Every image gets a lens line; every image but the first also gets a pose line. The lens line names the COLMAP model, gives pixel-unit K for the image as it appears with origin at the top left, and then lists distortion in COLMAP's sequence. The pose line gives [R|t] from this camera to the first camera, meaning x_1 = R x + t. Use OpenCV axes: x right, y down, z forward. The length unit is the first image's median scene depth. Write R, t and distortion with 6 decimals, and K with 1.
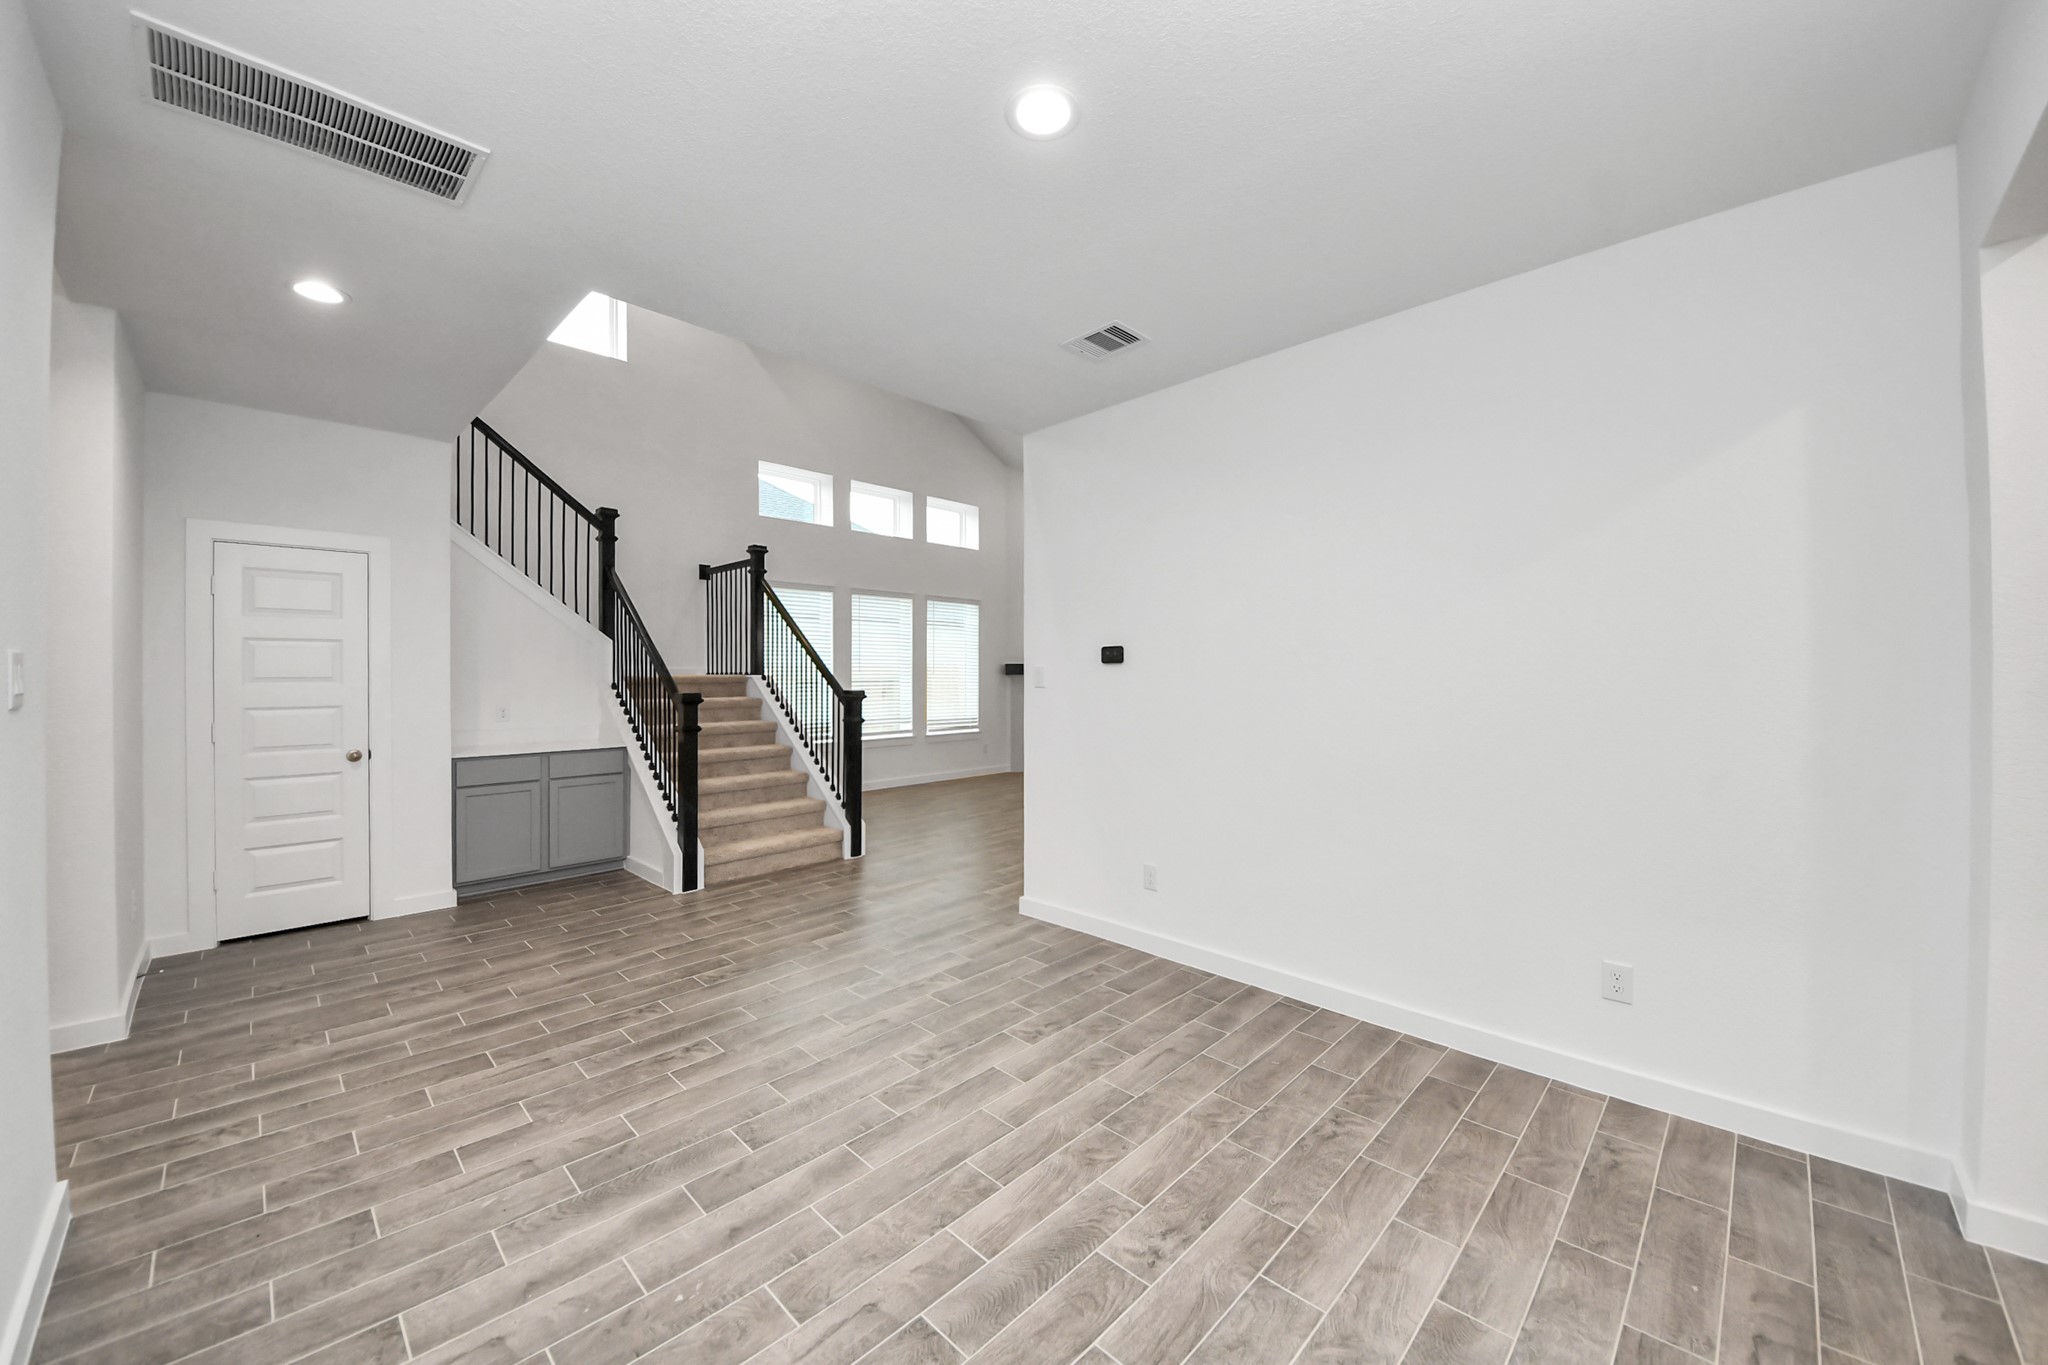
lens RADIAL K [[734.2, 0, 1032.1], [0, 734.2, 670.8], [0, 0, 1]] dist [0.006812, -0.007817]
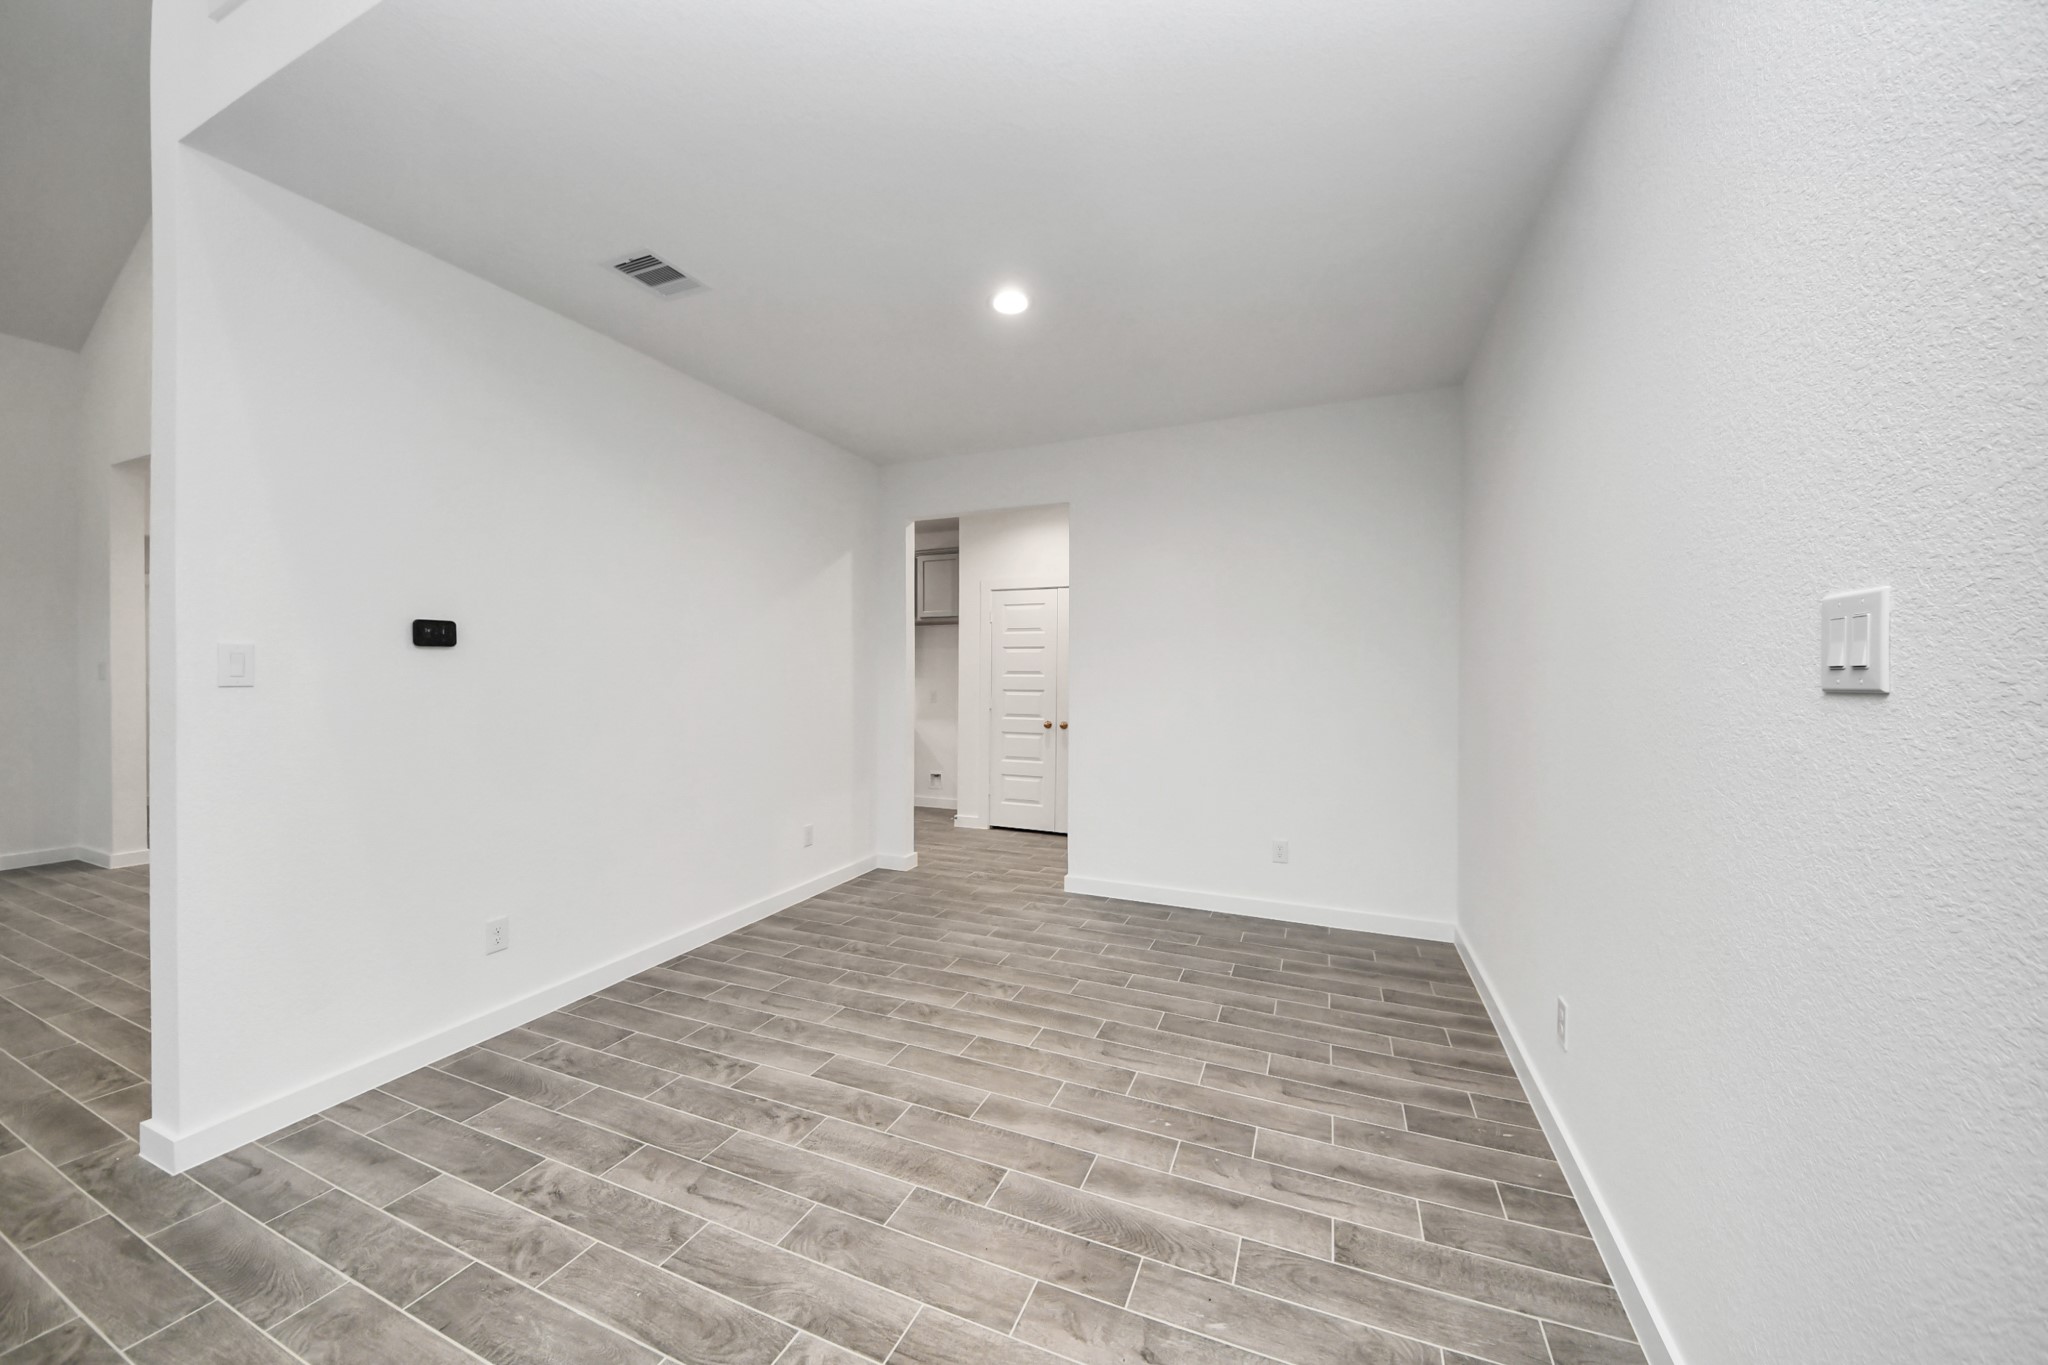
lens RADIAL K [[734.2, 0, 1018.3], [0, 734.2, 688.1], [0, 0, 1]] dist [0.006812, -0.007817]
pose [[-0.339278, -0.018119, 0.940512, -1.205704], [0.015812, 0.999563, 0.024961, 0.033744], [-0.940553, 0.023340, -0.338843, 1.258086]]
